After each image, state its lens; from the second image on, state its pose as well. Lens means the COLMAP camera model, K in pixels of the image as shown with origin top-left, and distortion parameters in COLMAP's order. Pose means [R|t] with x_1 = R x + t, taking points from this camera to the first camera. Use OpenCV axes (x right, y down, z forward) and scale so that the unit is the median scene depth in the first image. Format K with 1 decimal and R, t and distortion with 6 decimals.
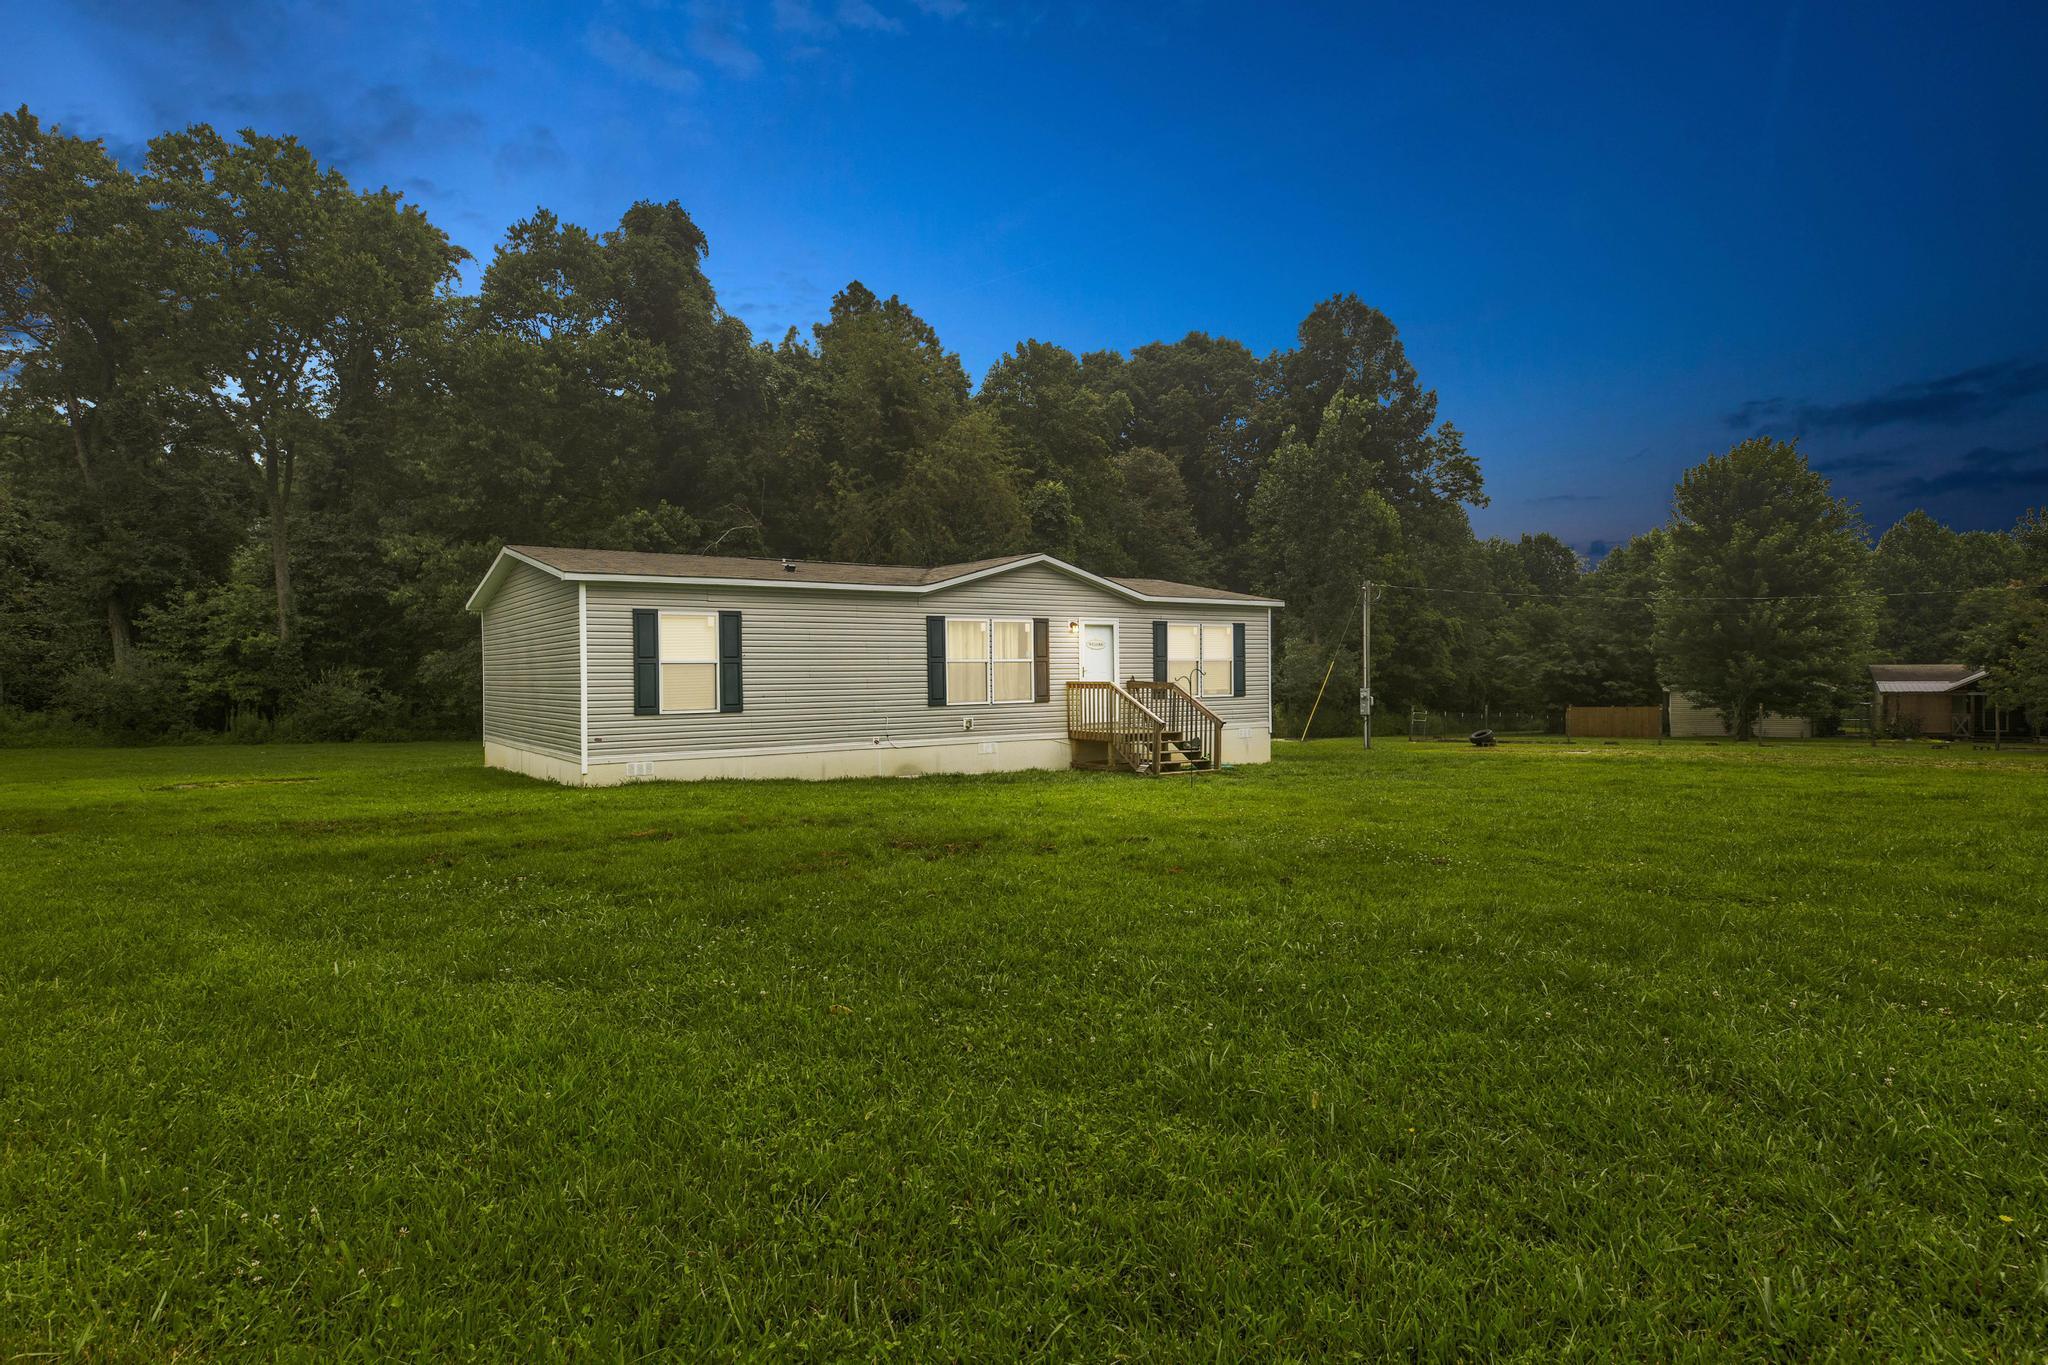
lens RADIAL K [[1114.2, 0, 1041.7], [0, 1114.2, 673.9], [0, 0, 1]] dist [0.004332, -0.000467]
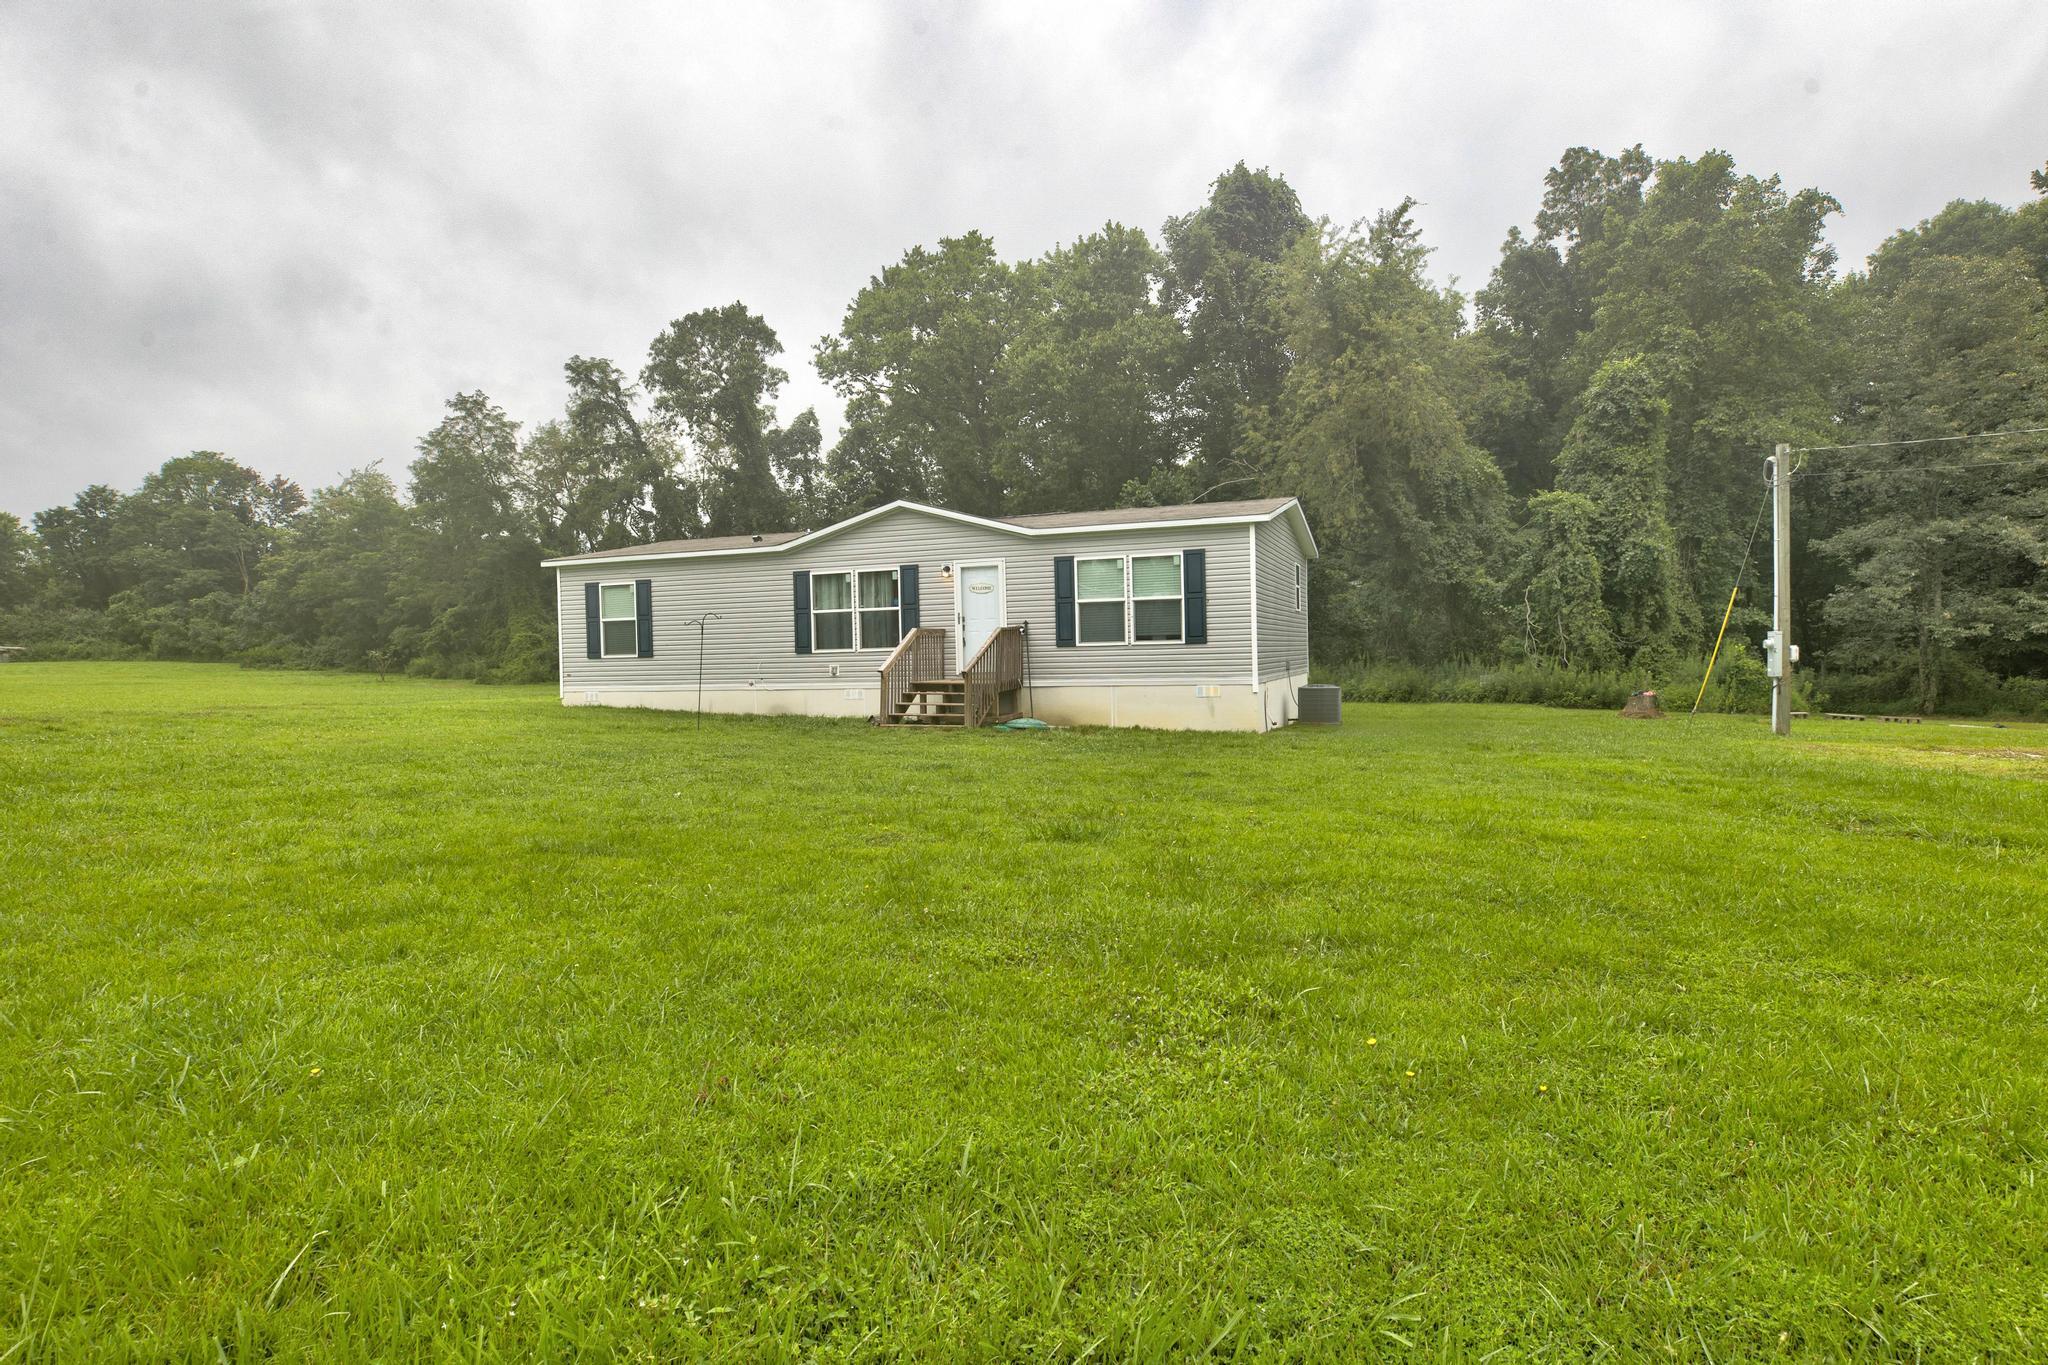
lens RADIAL K [[1114.2, 0, 1017.3], [0, 1114.2, 678.6], [0, 0, 1]] dist [0.004332, -0.000467]
pose [[0.540272, 0.019933, -0.841255, 0.885709], [0.015646, 0.999309, 0.033727, 0.018716], [0.841345, -0.031384, 0.539586, 0.547550]]
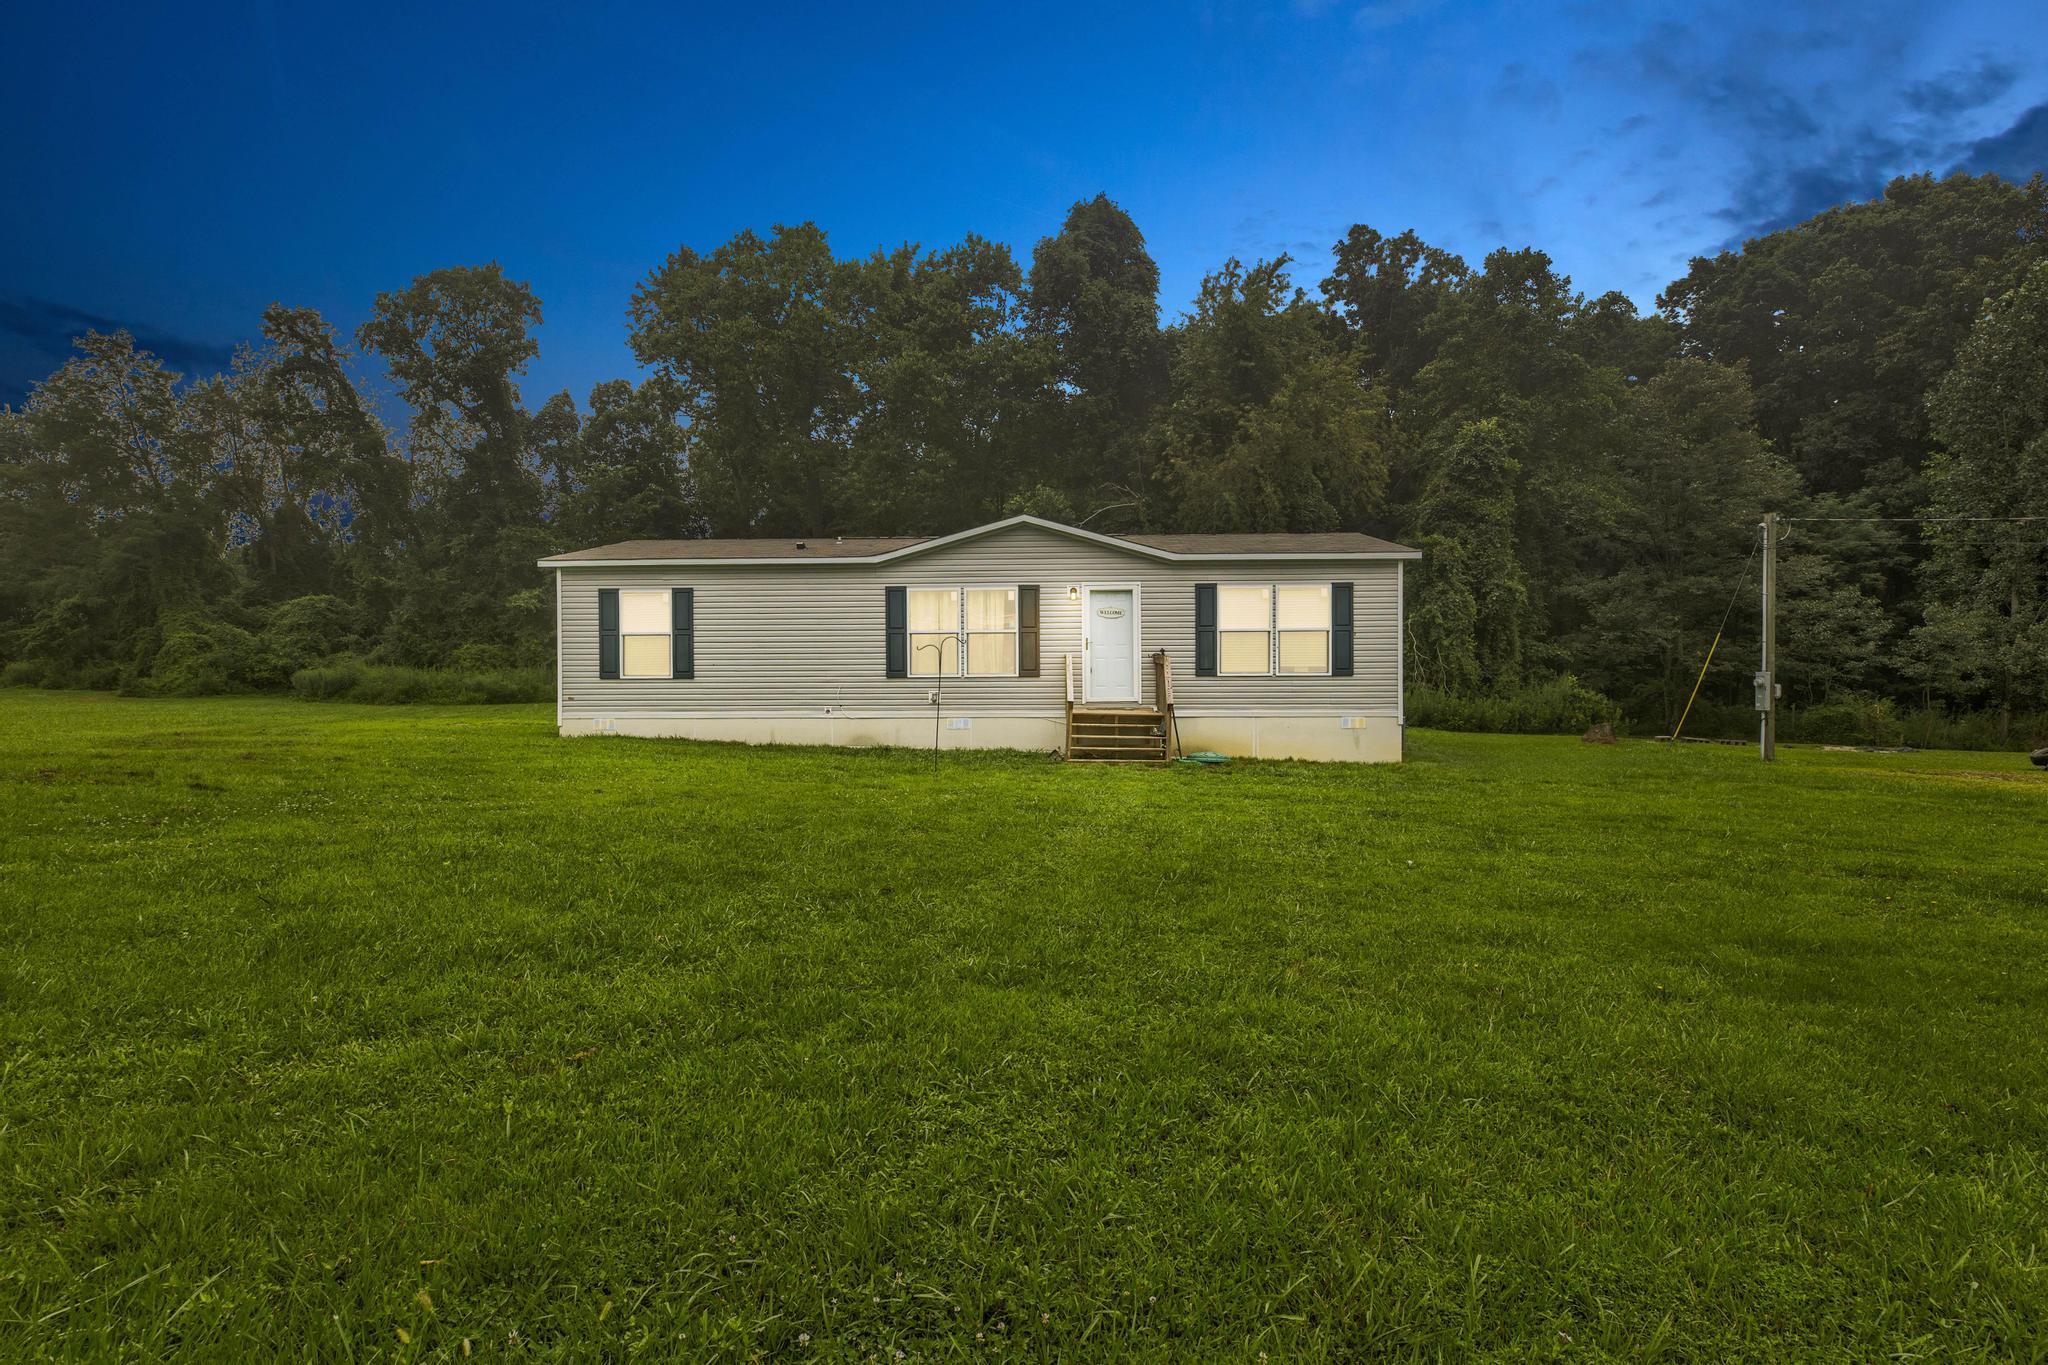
lens RADIAL K [[1114.2, 0, 1023.2], [0, 1114.2, 680.1], [0, 0, 1]] dist [0.004332, -0.000467]
pose [[0.777717, 0.020238, -0.628289, 0.573059], [-0.004807, 0.999644, 0.026250, 0.004131], [0.628597, -0.017395, 0.777537, 0.286669]]
